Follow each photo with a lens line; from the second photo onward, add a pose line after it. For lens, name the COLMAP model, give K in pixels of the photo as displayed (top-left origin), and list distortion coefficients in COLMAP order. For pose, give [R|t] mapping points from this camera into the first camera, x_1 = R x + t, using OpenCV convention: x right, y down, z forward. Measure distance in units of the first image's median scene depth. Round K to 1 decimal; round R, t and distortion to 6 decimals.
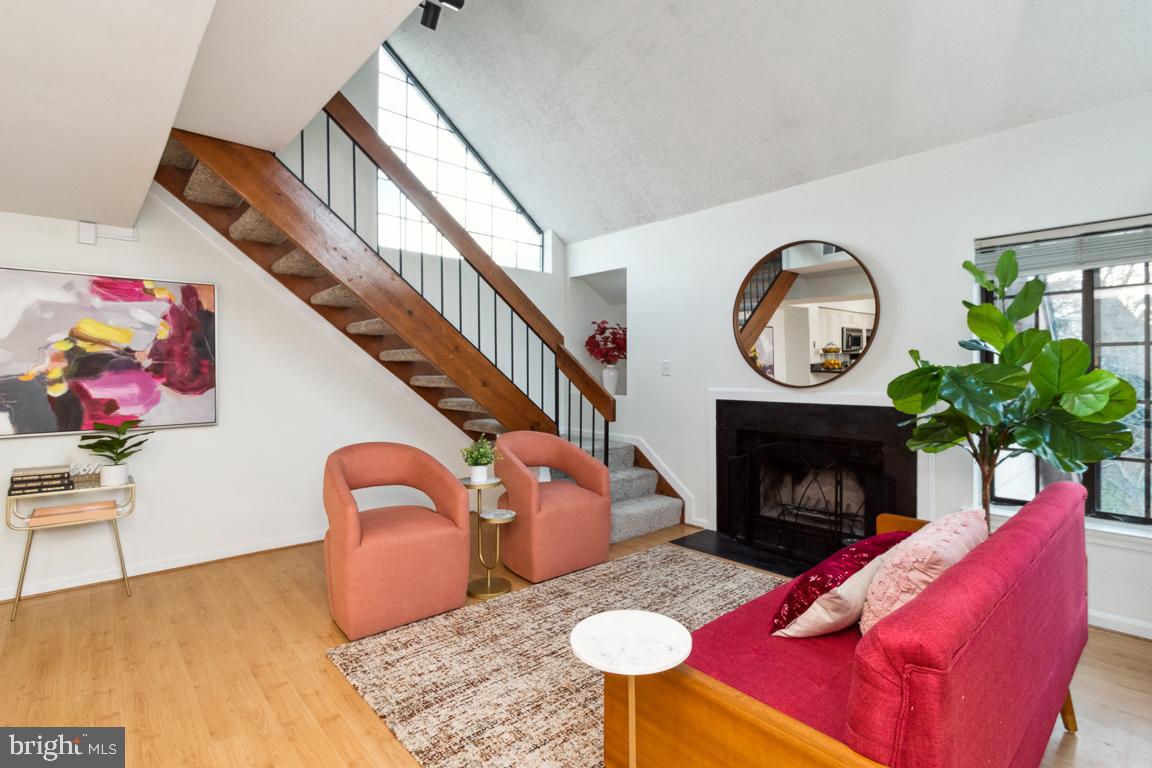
lens RADIAL K [[541.0, 0, 583.9], [0, 541.0, 375.8], [0, 0, 1]] dist [0.000339, -0.000522]
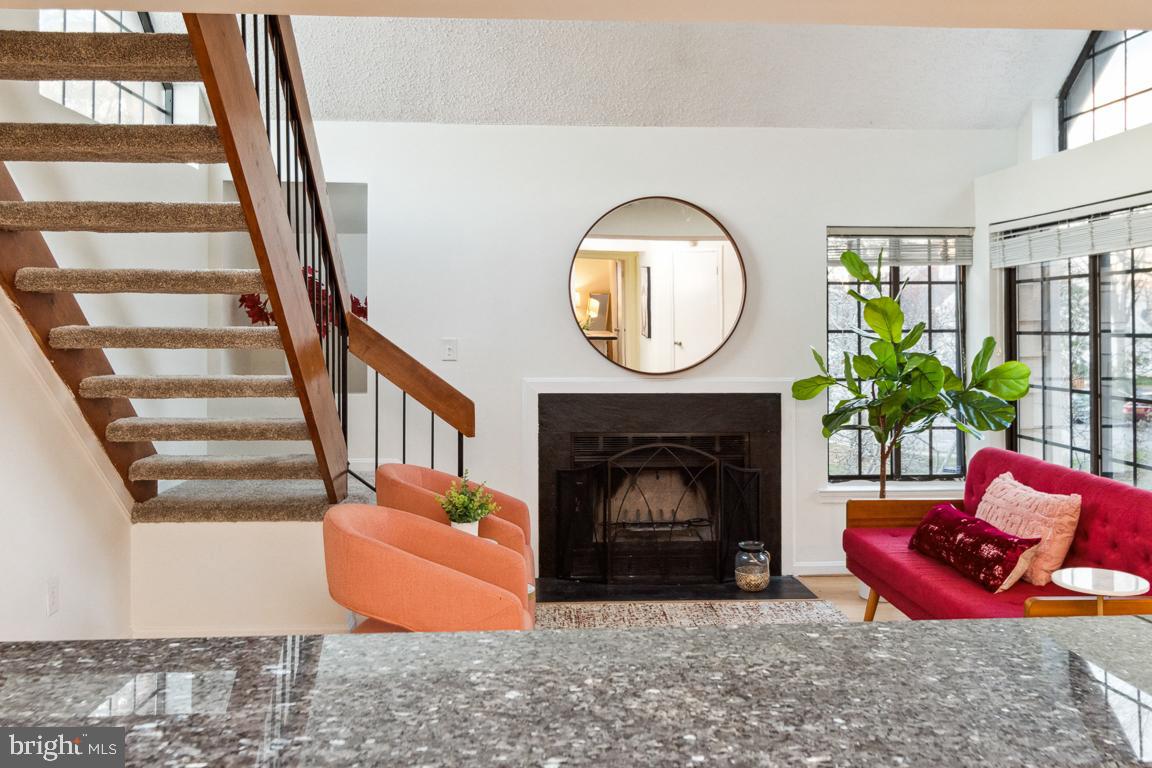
lens RADIAL K [[982.2, 0, 583.7], [0, 982.2, 327.4], [0, 0, 1]] dist [-0.064092, -0.007369]
pose [[0.643154, -0.001108, 0.765736, -0.989493], [0.001369, 0.999999, 0.000297, -0.062123], [-0.765736, 0.000857, 0.643154, 0.164055]]
